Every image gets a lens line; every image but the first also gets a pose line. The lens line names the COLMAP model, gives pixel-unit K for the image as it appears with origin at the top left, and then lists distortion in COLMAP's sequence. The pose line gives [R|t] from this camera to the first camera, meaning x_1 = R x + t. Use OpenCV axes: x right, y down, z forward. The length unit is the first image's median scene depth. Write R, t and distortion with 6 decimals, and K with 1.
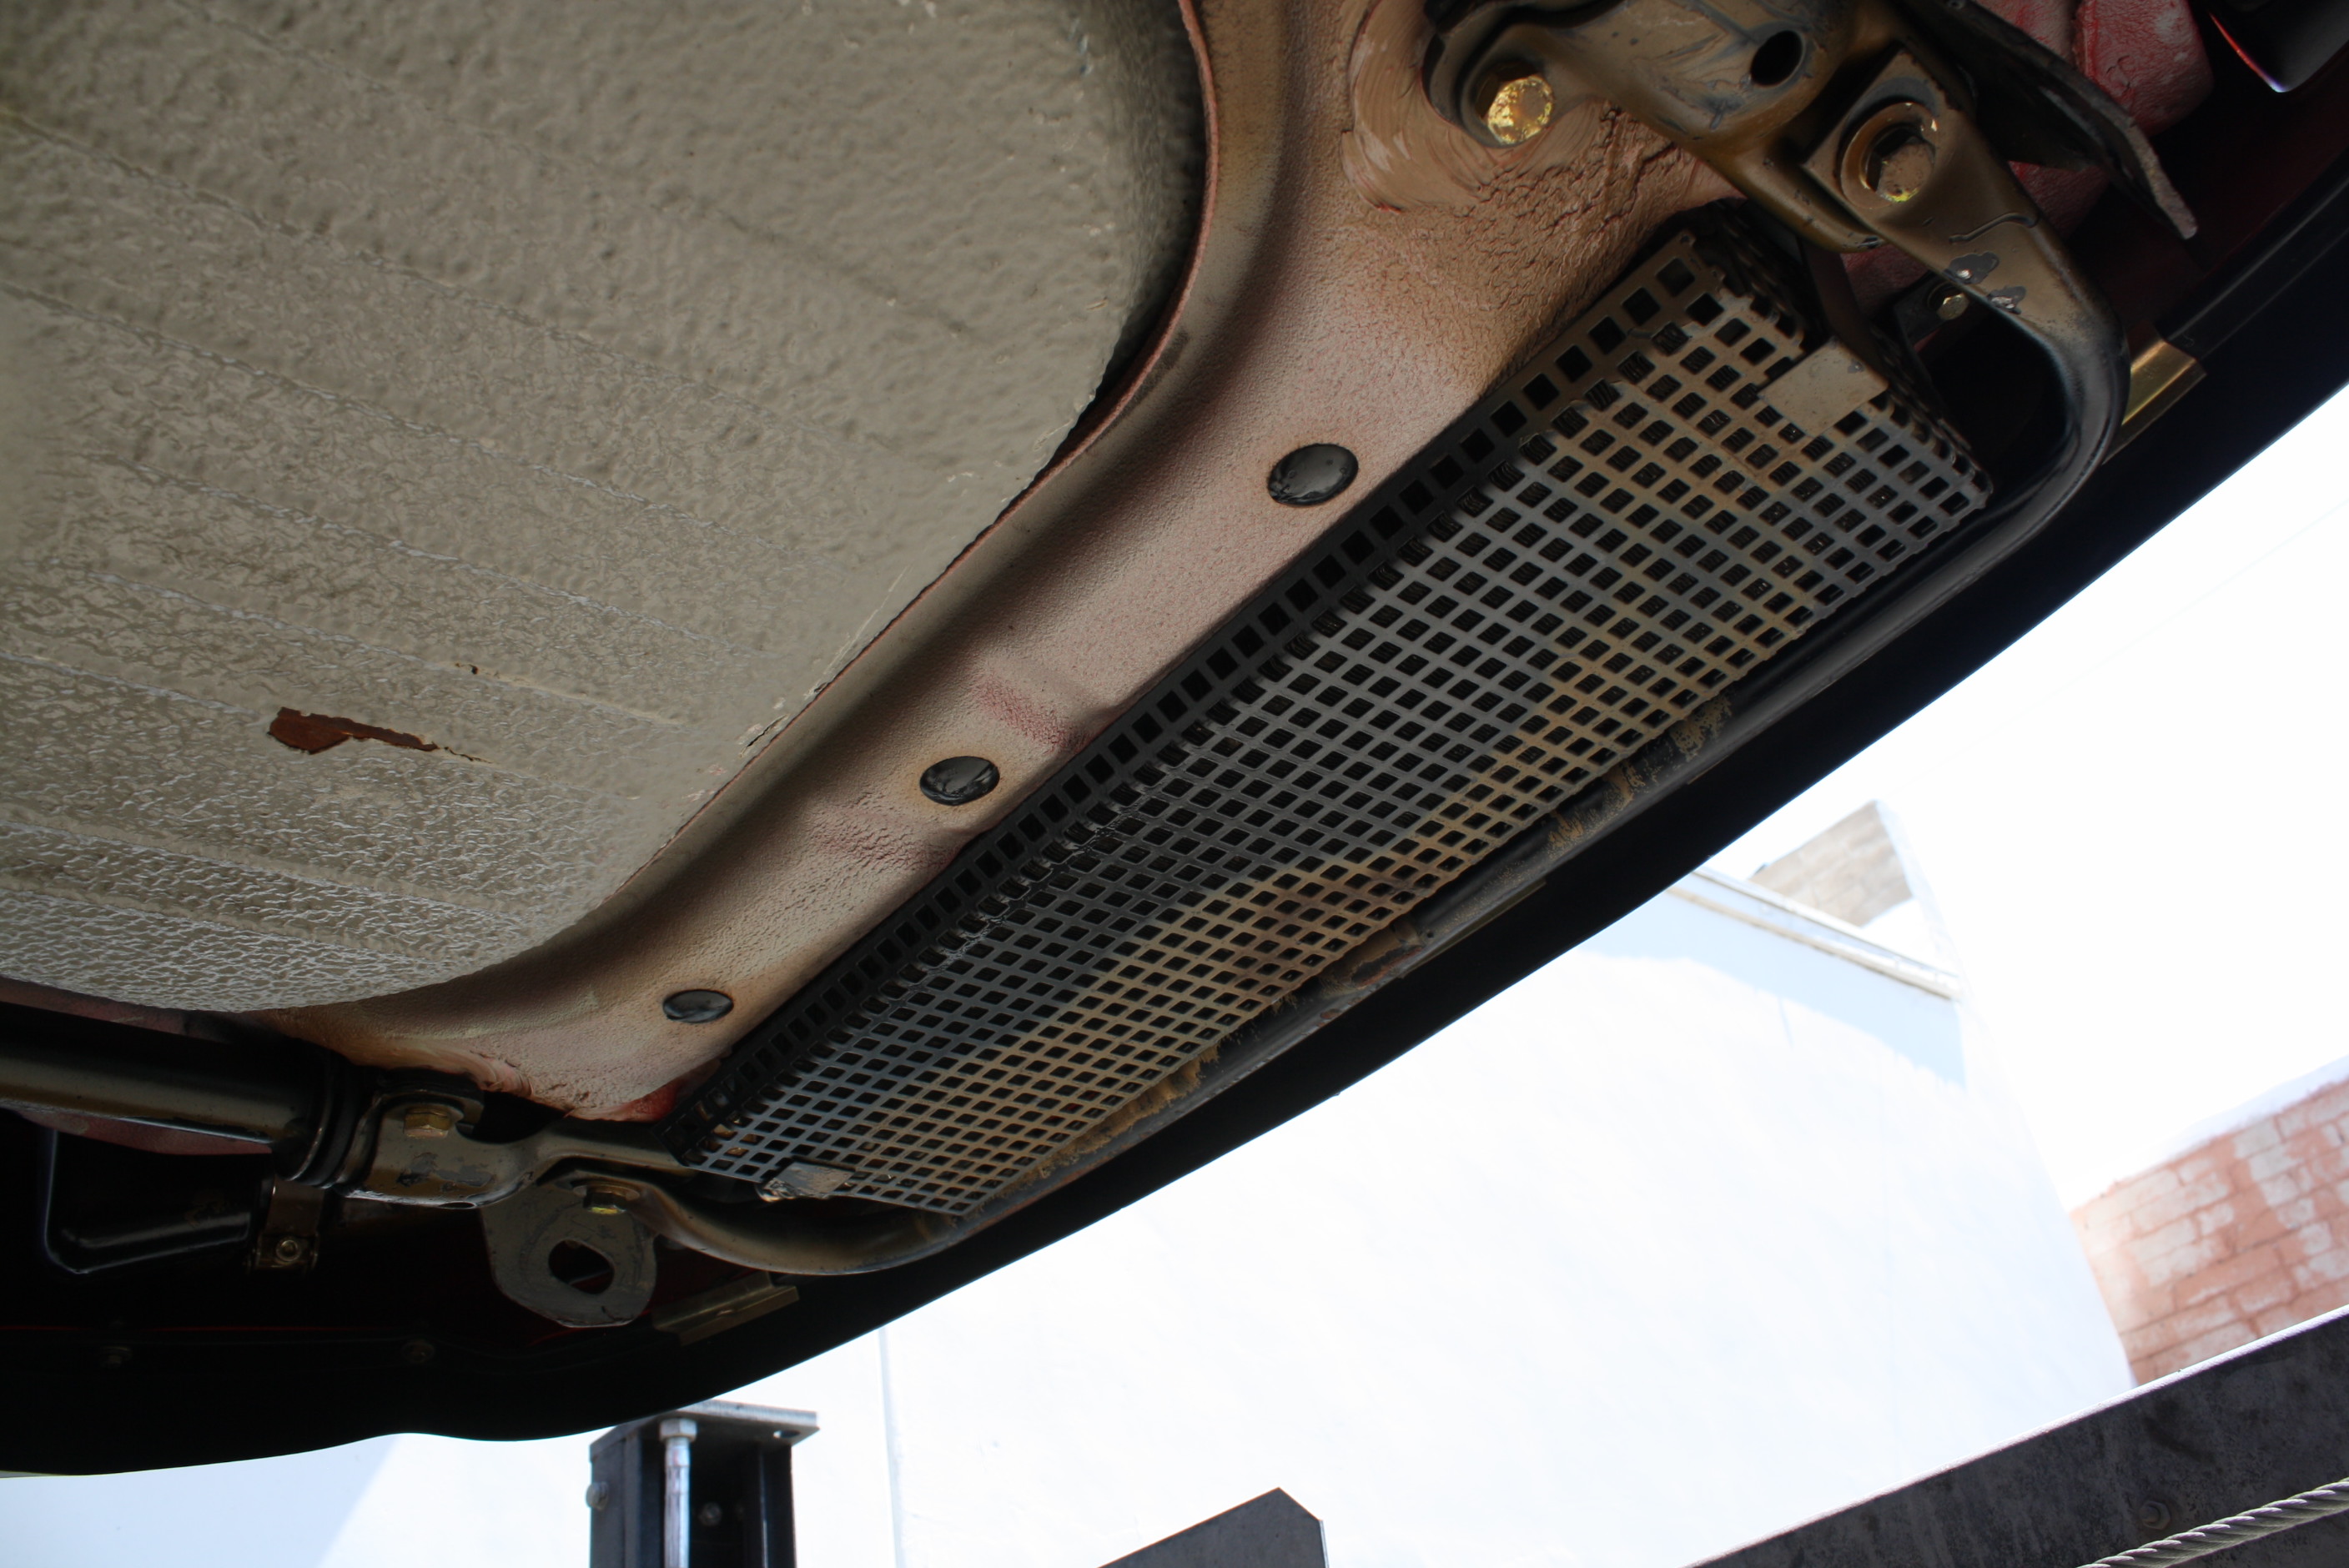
lens RADIAL K [[1964.7, 0, 1215.0], [0, 1964.7, 754.8], [0, 0, 1]] dist [-0.168959, 0.132067]
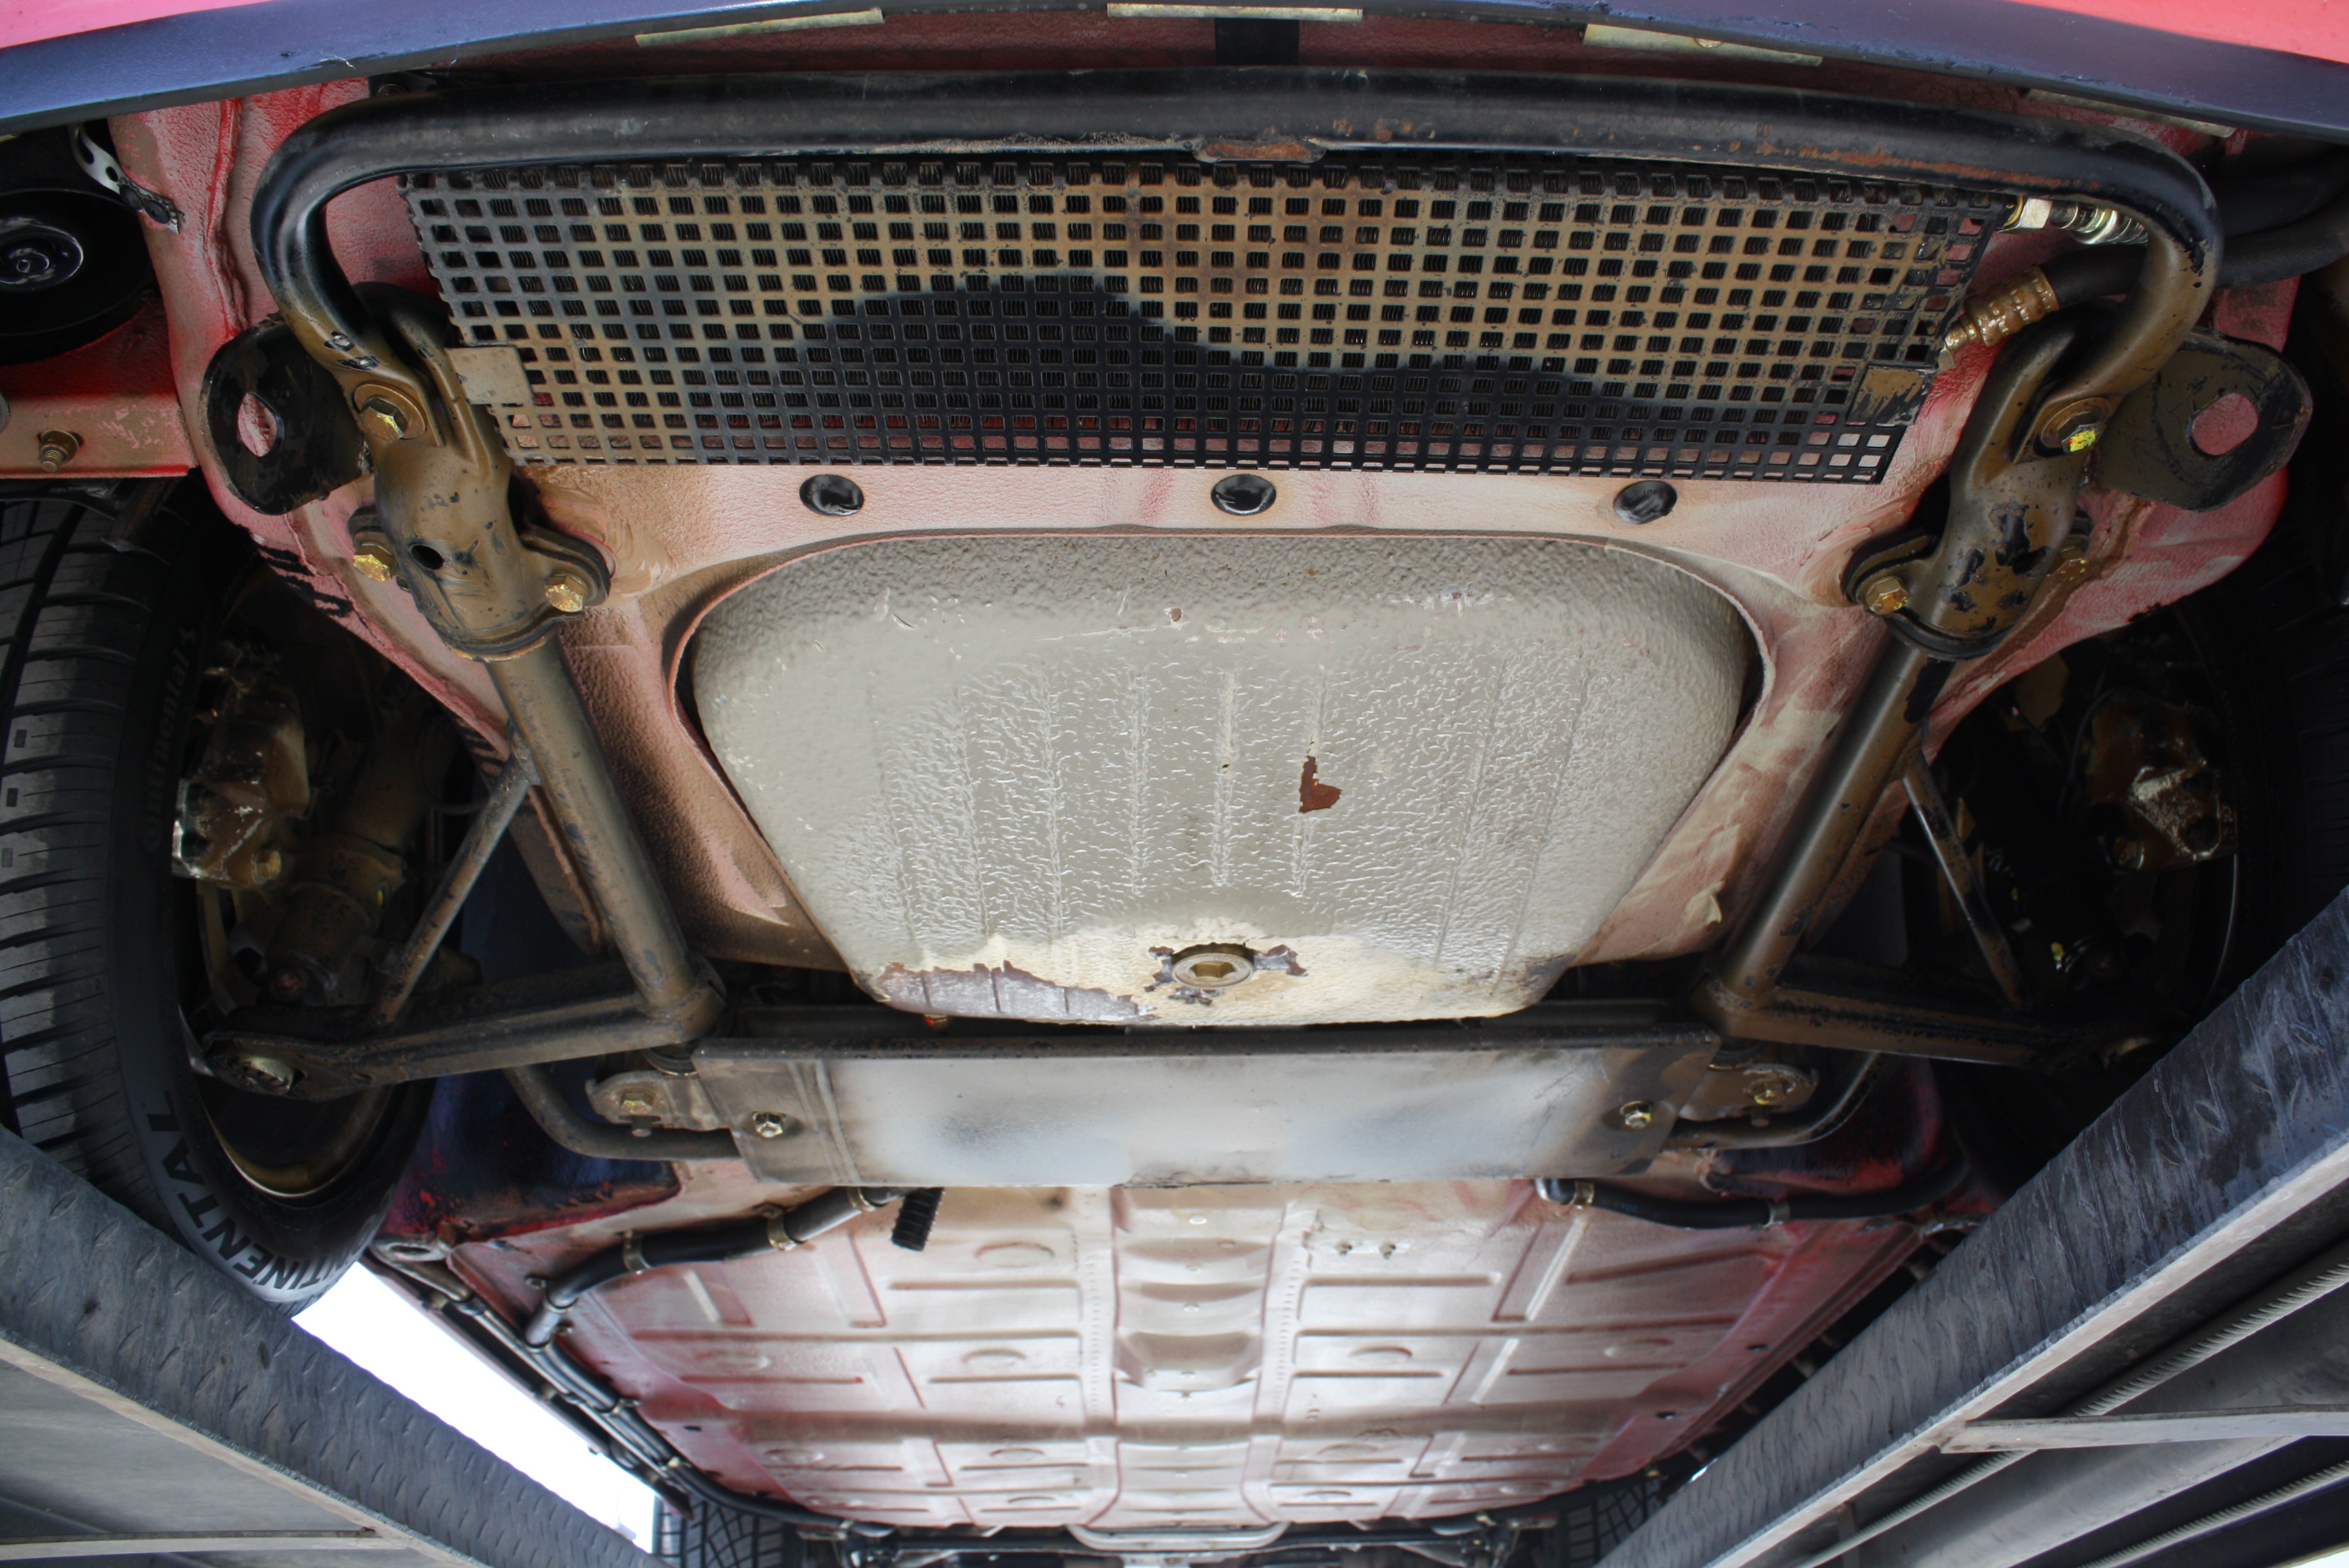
lens RADIAL K [[1964.7, 0, 1215.0], [0, 1964.7, 754.8], [0, 0, 1]] dist [-0.168959, 0.132067]
pose [[-0.640212, -0.246491, -0.727579, 0.900279], [0.541857, 0.526470, -0.655150, 1.091951], [0.544537, -0.813678, -0.203489, 1.343059]]
